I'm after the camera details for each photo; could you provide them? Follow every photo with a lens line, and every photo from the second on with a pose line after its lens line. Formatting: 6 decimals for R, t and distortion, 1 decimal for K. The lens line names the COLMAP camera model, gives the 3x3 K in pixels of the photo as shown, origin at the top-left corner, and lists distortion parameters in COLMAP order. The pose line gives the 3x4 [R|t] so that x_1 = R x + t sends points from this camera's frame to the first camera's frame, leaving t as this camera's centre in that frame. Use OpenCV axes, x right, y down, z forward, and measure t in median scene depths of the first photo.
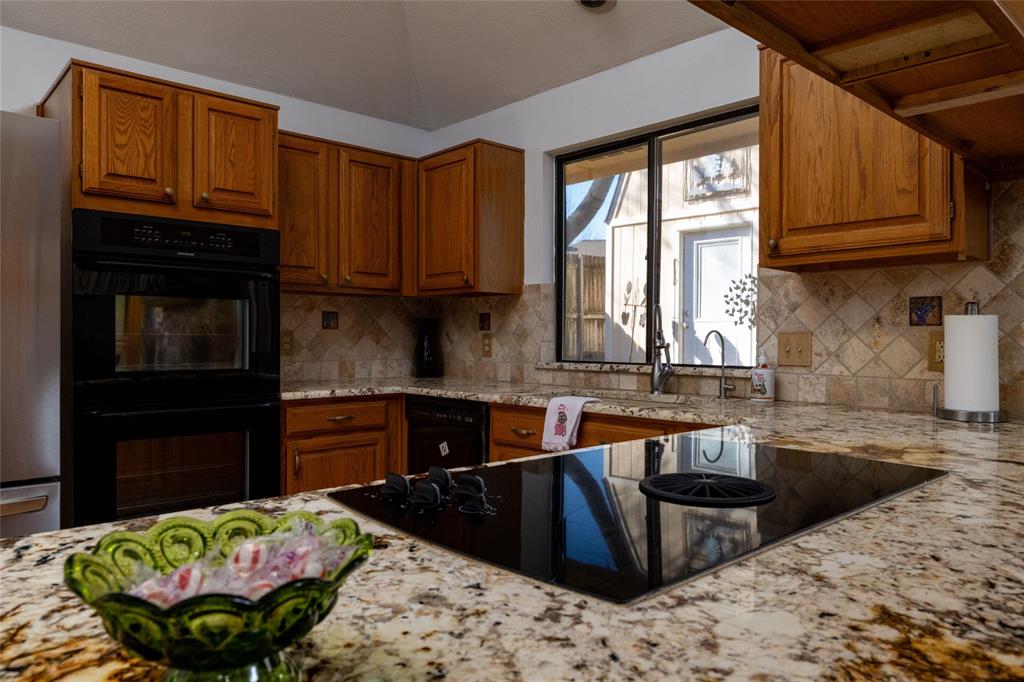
lens RADIAL K [[687.8, 0, 512.0], [0, 687.8, 341.0], [0, 0, 1]] dist [-0.004316, -0.001133]
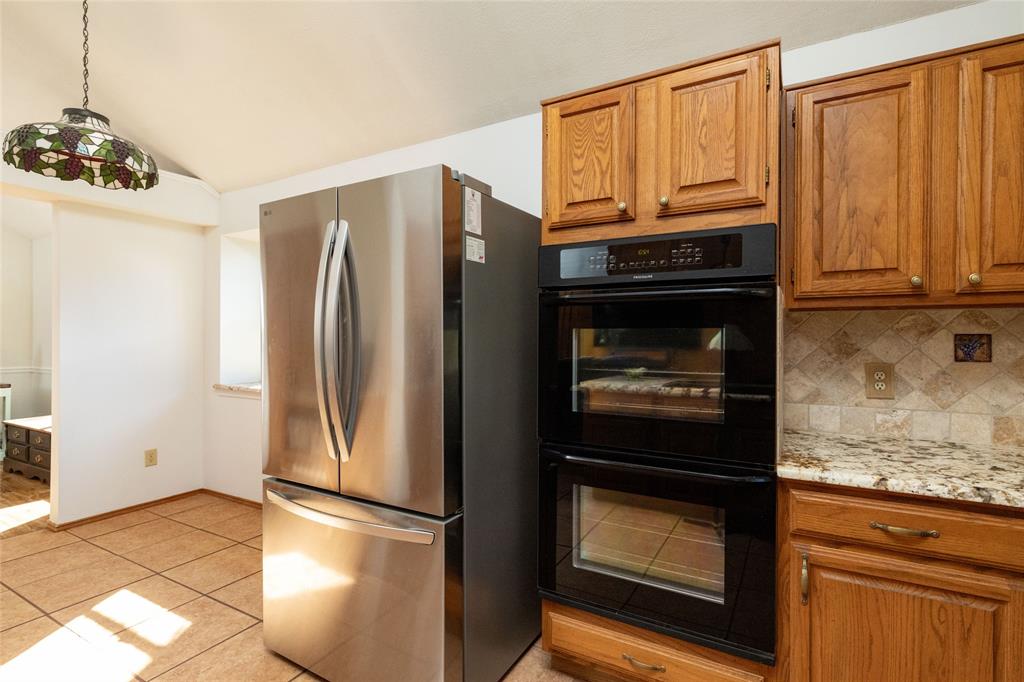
lens RADIAL K [[492.5, 0, 512.0], [0, 492.5, 341.0], [0, 0, 1]] dist [0.001217, 0.000337]
pose [[0.308126, 0.001960, -0.951343, 0.038773], [-0.006878, 0.999976, -0.000168, -0.042634], [0.951321, 0.006595, 0.308132, 0.596094]]
